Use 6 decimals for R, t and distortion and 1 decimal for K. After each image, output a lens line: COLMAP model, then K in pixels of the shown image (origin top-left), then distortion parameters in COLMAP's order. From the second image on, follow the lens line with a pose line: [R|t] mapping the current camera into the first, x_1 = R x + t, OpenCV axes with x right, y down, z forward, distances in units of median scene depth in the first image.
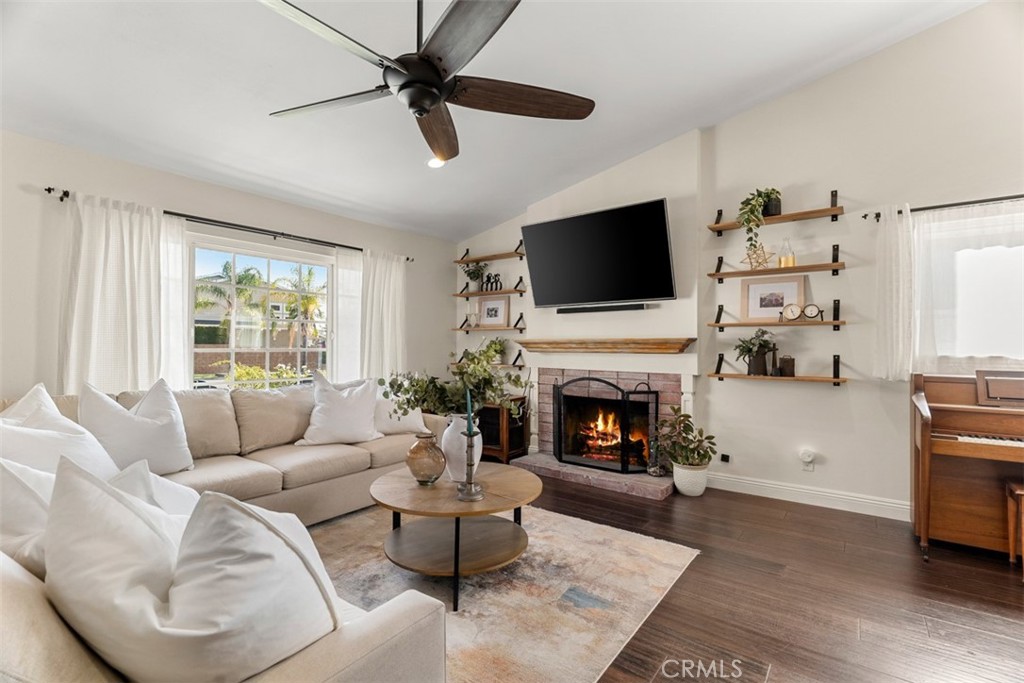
lens RADIAL K [[474.0, 0, 512.0], [0, 474.0, 341.5], [0, 0, 1]] dist [0.000076, -0.000178]
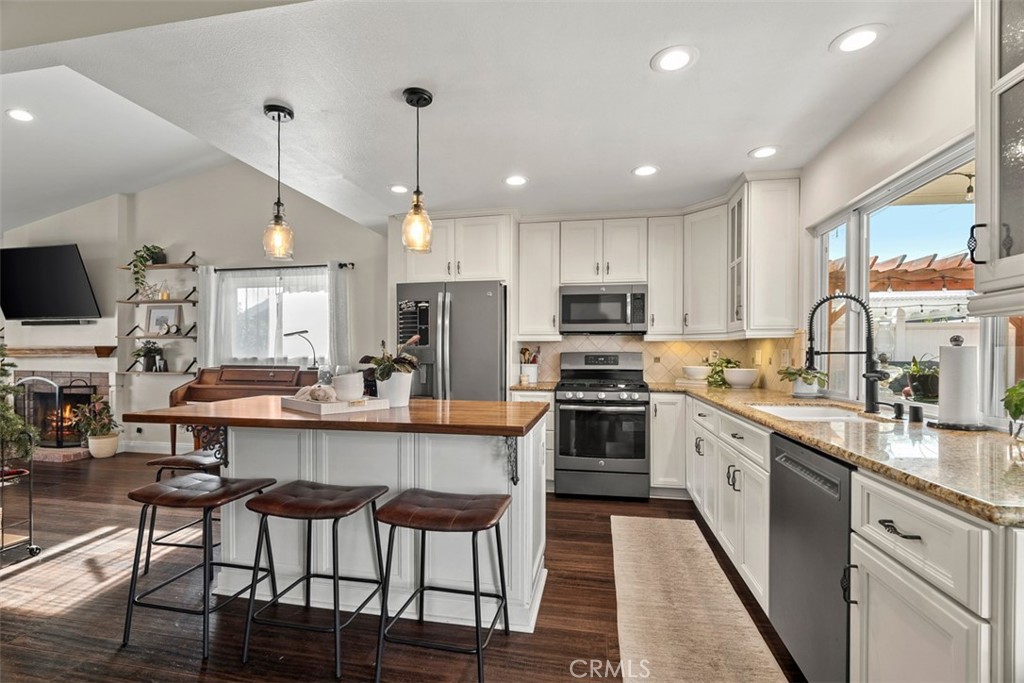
lens RADIAL K [[456.3, 0, 509.6], [0, 456.3, 365.9], [0, 0, 1]] dist [0.001230, 0.000264]
pose [[0.908545, -0.009773, 0.417672, 0.877085], [-0.003175, 0.999536, 0.030296, 0.006085], [-0.417775, -0.028852, 0.908092, -0.704157]]
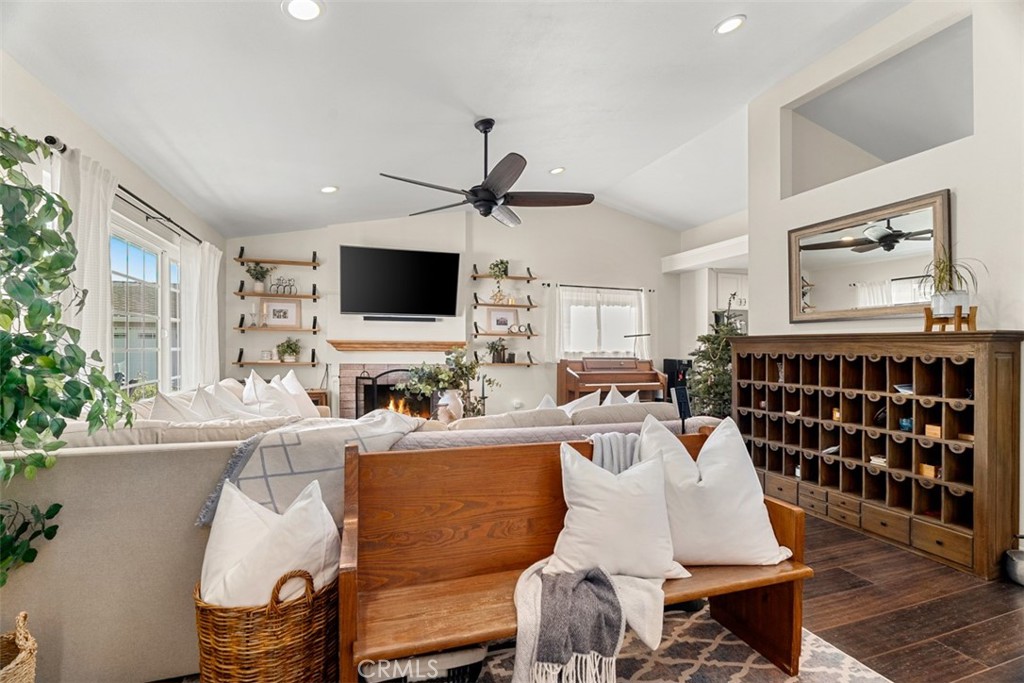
lens RADIAL K [[450.8, 0, 512.0], [0, 450.8, 341.5], [0, 0, 1]] dist [-0.000451, -0.000062]
pose [[0.574746, 0.013804, 0.818215, -0.783653], [-0.014413, 0.999873, -0.006745, 0.000602], [-0.818205, -0.007916, 0.574872, -0.015523]]
